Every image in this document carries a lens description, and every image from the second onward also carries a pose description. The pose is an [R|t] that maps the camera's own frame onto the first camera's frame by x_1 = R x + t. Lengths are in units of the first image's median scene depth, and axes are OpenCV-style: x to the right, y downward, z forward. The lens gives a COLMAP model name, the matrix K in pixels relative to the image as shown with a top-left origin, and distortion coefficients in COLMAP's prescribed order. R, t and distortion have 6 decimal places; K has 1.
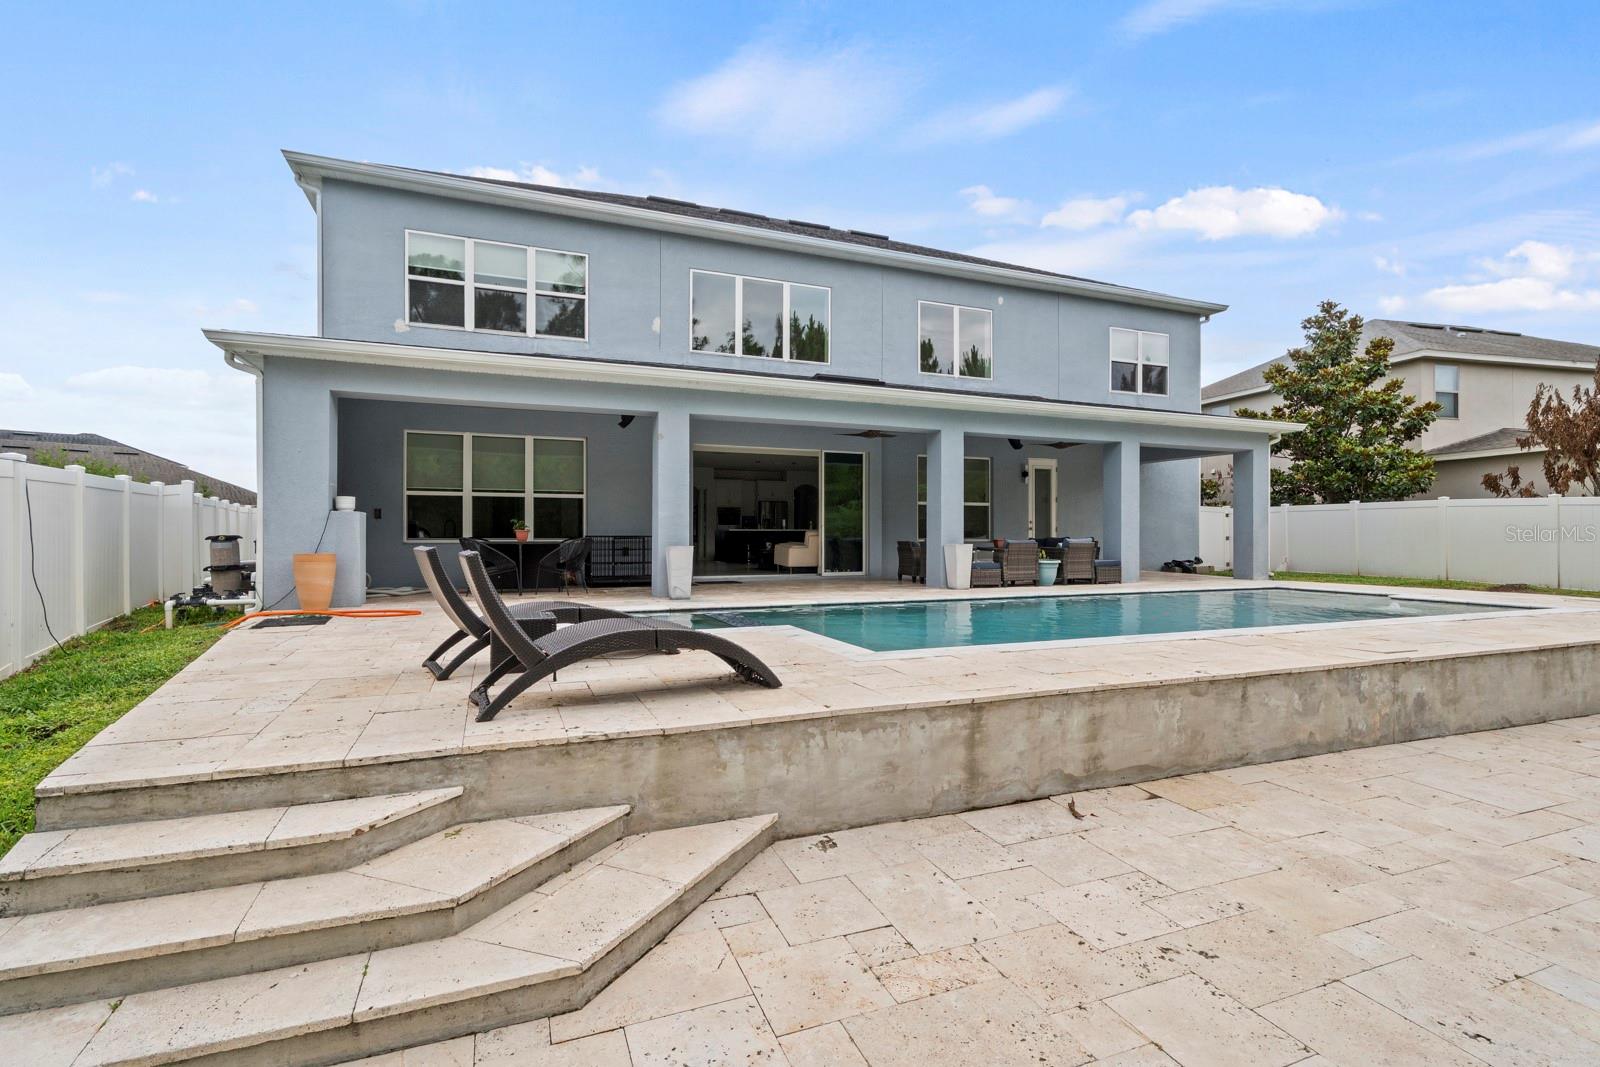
lens RADIAL K [[728.8, 0, 799.5], [0, 728.8, 527.6], [0, 0, 1]] dist [0.000729, -0.000675]
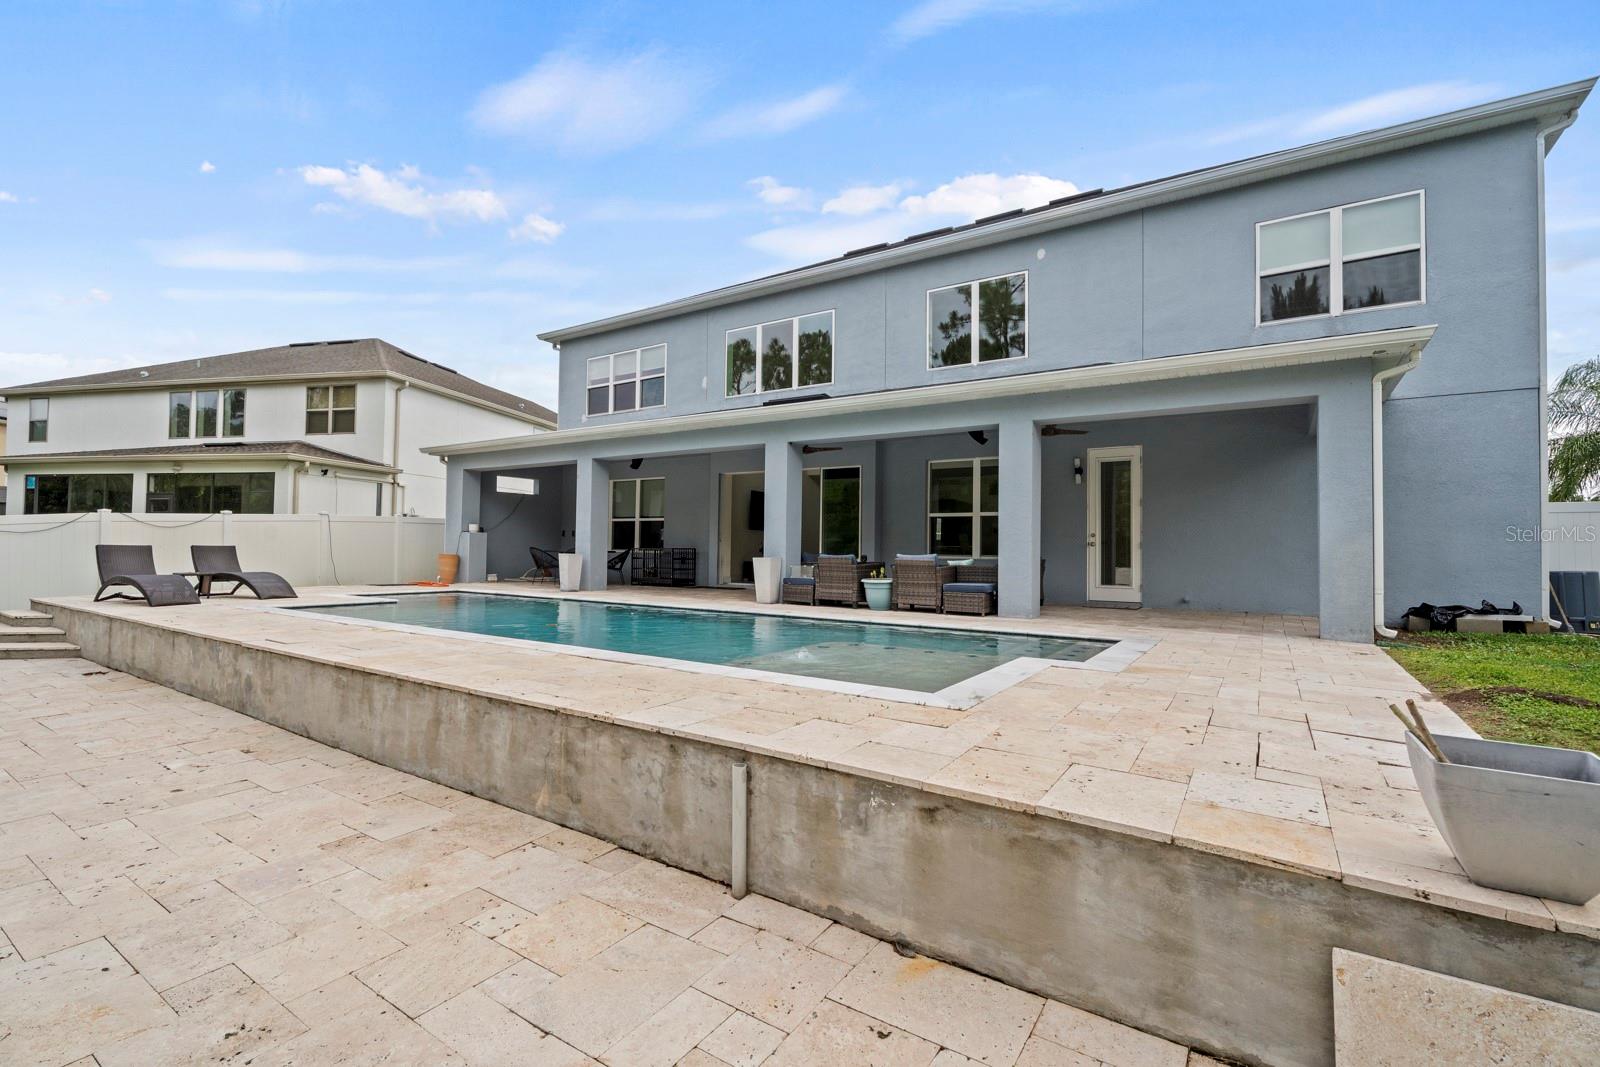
lens RADIAL K [[720.8, 0, 795.2], [0, 720.8, 525.2], [0, 0, 1]] dist [0.012368, 0.000071]
pose [[0.569774, -0.021431, -0.821522, 1.011380], [-0.005193, 0.999546, -0.029677, 0.007440], [0.821785, 0.021175, 0.569404, 0.460246]]
